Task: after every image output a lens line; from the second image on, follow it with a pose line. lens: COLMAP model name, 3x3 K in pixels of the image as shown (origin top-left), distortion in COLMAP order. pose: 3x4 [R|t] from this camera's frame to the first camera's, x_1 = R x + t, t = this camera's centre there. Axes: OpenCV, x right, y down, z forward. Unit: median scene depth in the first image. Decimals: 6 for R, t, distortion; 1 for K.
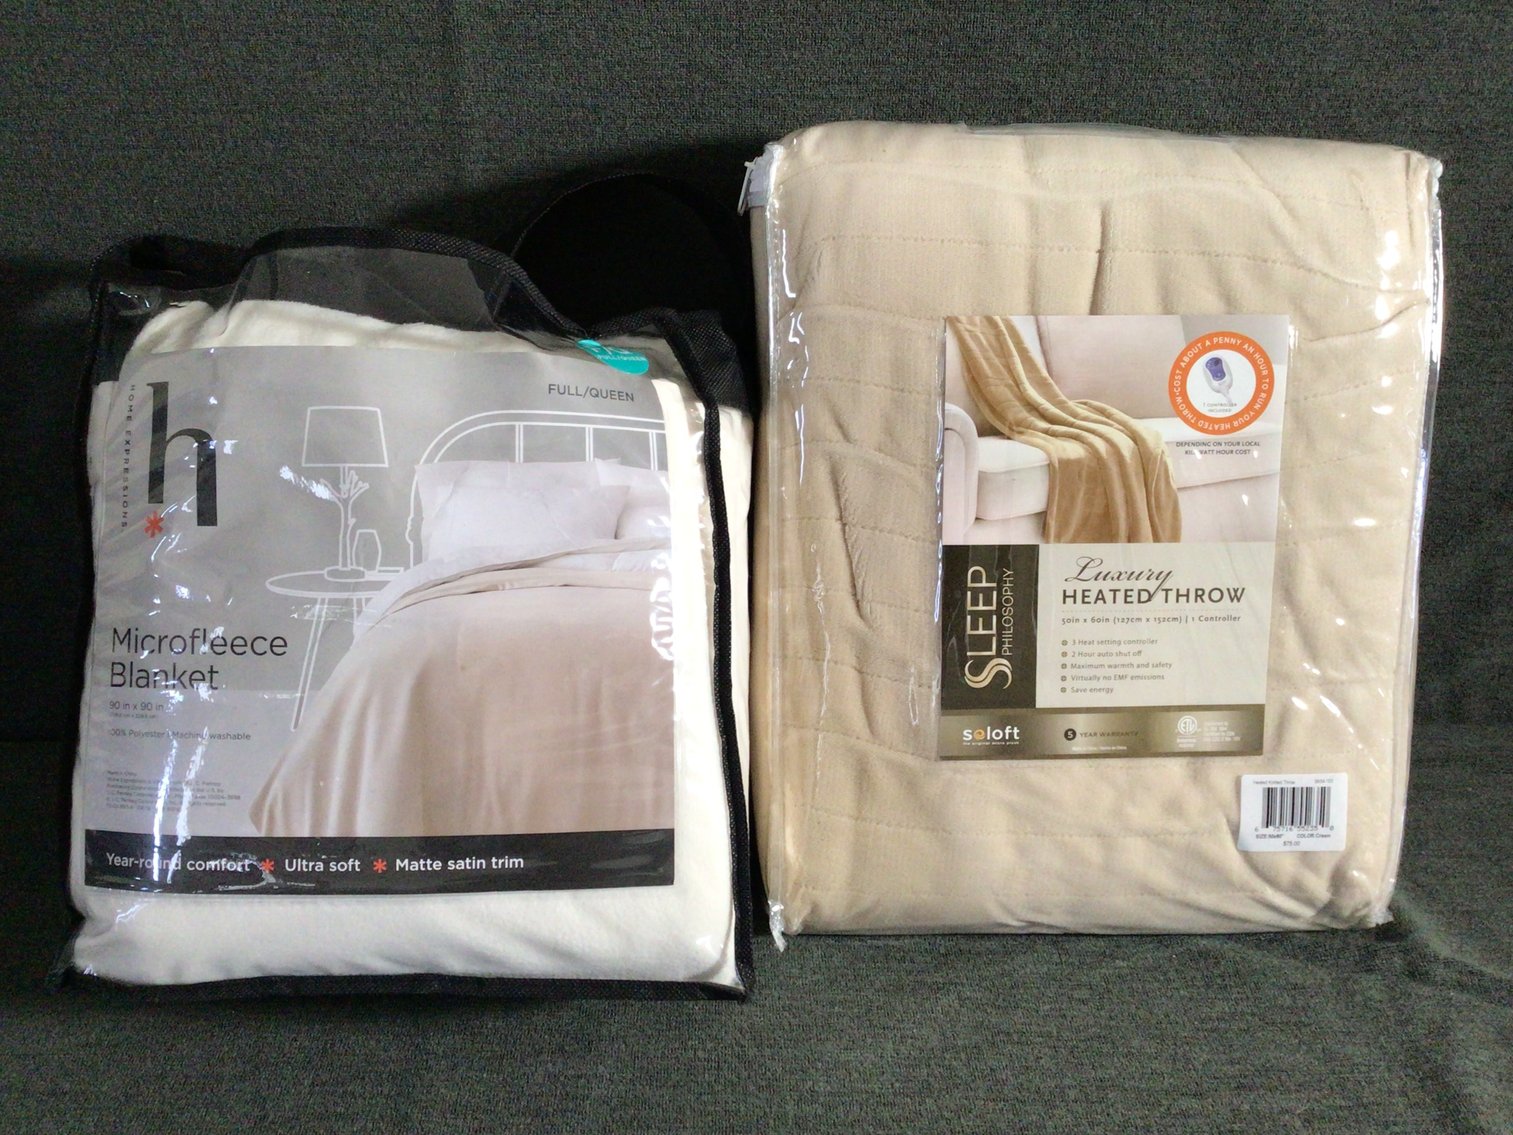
lens RADIAL K [[1397.8, 0, 748.1], [0, 1397.8, 561.9], [0, 0, 1]] dist [0.138966, -0.334195]
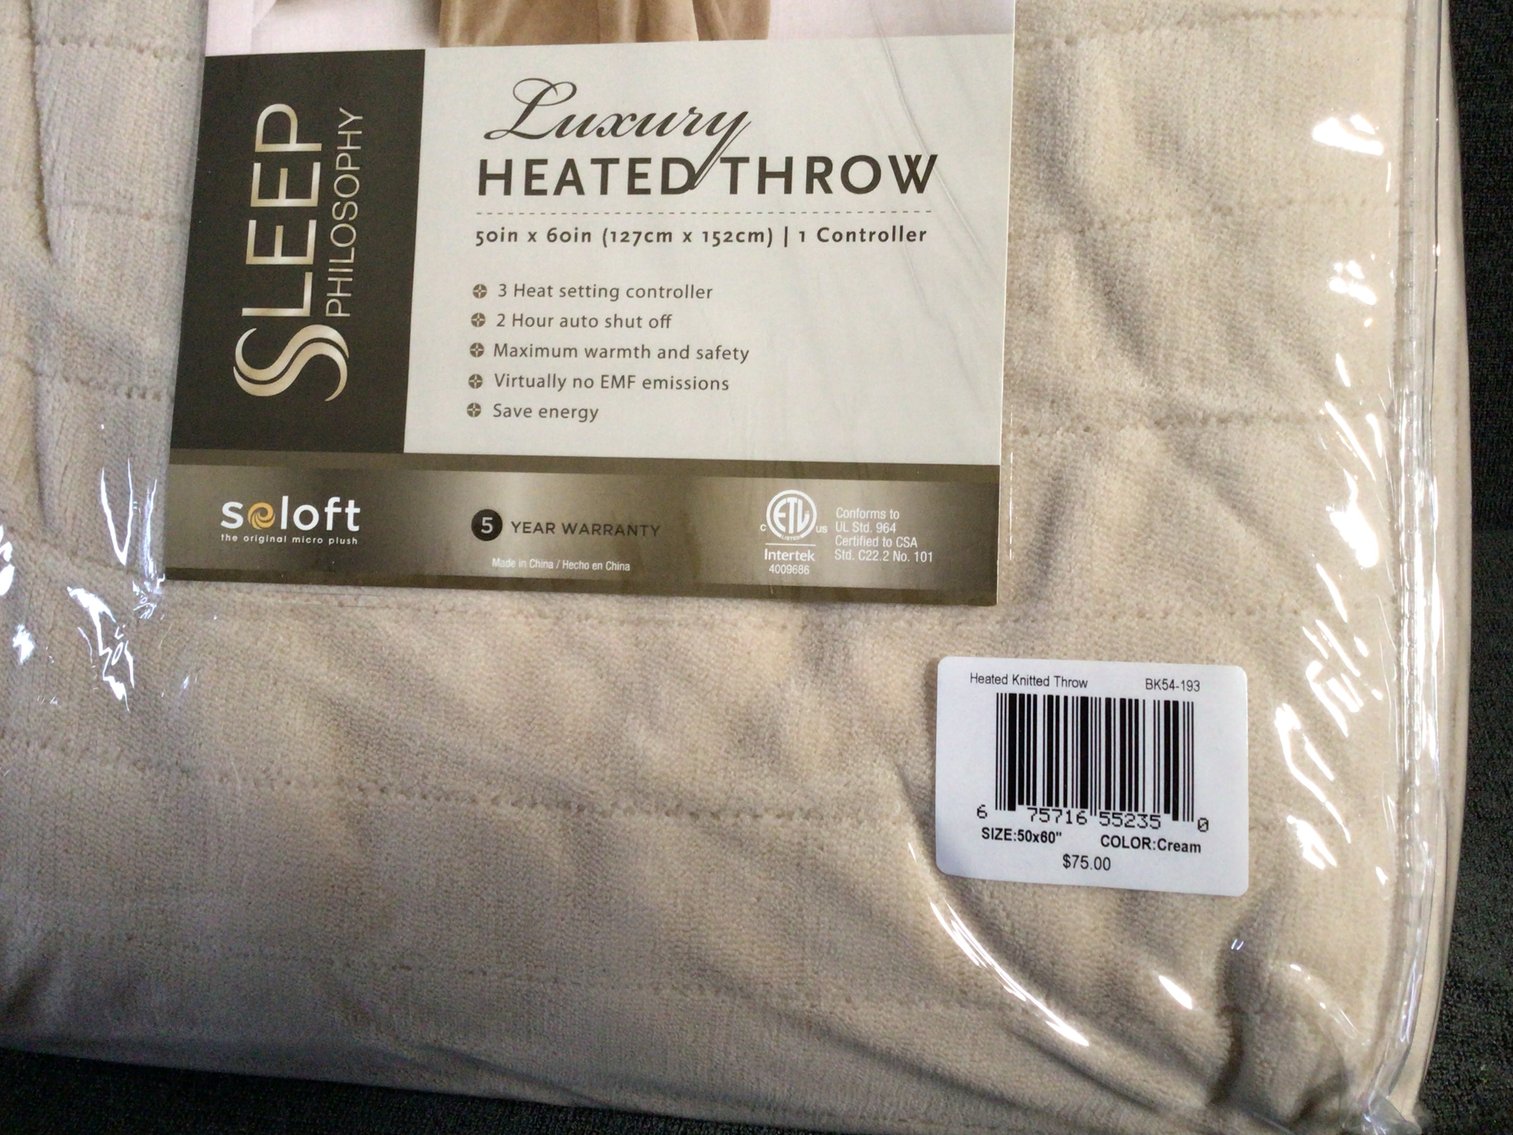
lens RADIAL K [[1397.8, 0, 748.1], [0, 1397.8, 561.9], [0, 0, 1]] dist [0.138966, -0.334195]
pose [[0.981429, 0.023281, -0.190406, 0.376465], [-0.063399, 0.976195, -0.207424, 0.210100], [0.181045, 0.215644, 0.959542, 0.644005]]
